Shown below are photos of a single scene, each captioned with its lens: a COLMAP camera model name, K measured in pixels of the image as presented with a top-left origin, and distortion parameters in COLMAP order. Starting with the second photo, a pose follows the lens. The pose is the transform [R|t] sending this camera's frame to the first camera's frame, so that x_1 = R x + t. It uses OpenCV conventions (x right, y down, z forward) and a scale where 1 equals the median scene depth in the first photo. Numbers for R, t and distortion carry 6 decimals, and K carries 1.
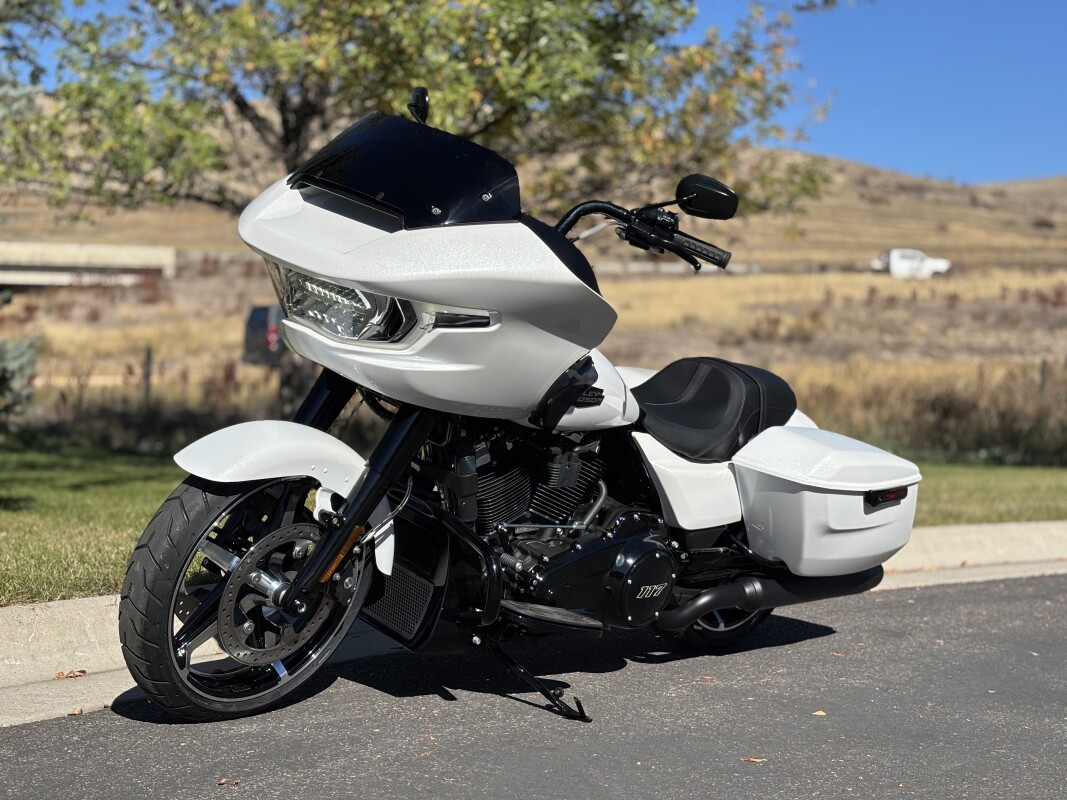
lens RADIAL K [[1601.6, 0, 533.5], [0, 1601.6, 400.0], [0, 0, 1]] dist [0.205477, -0.864878]
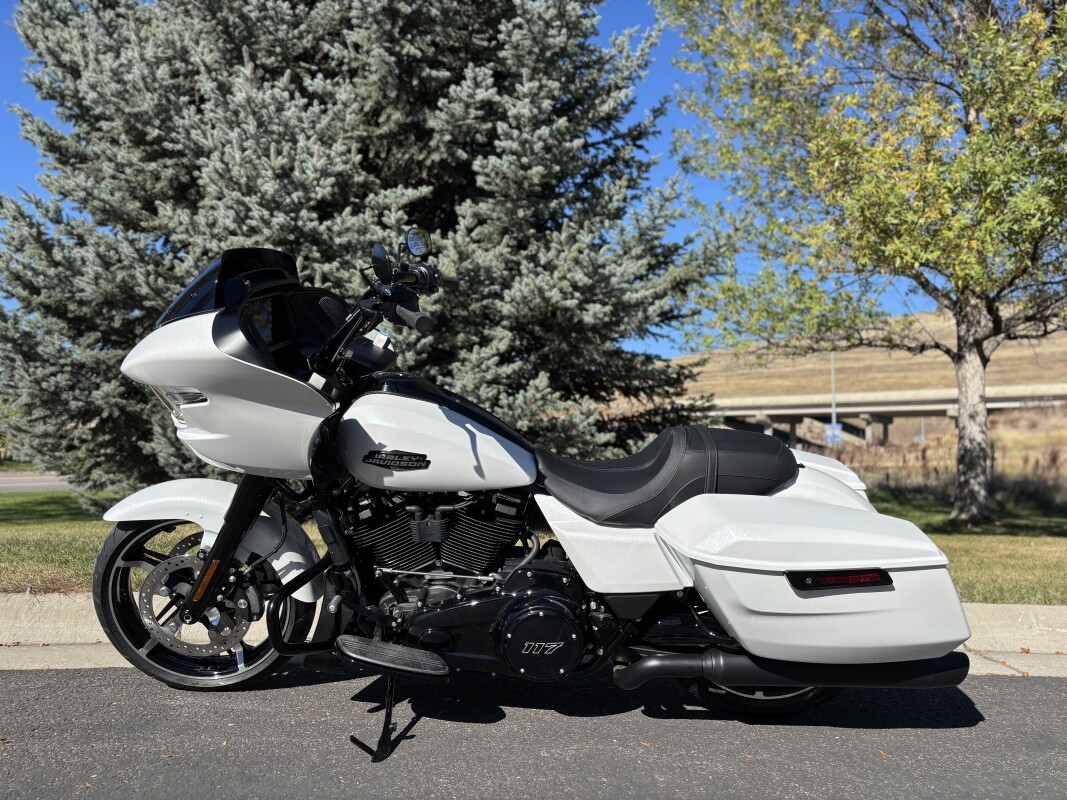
lens RADIAL K [[808.3, 0, 533.5], [0, 808.3, 400.0], [0, 0, 1]] dist [0.015813, 0.003284]
pose [[0.660322, -0.061930, -0.748424, 0.452352], [-0.005971, 0.996130, -0.087694, 0.003825], [0.750958, 0.062375, 0.657397, 0.605987]]
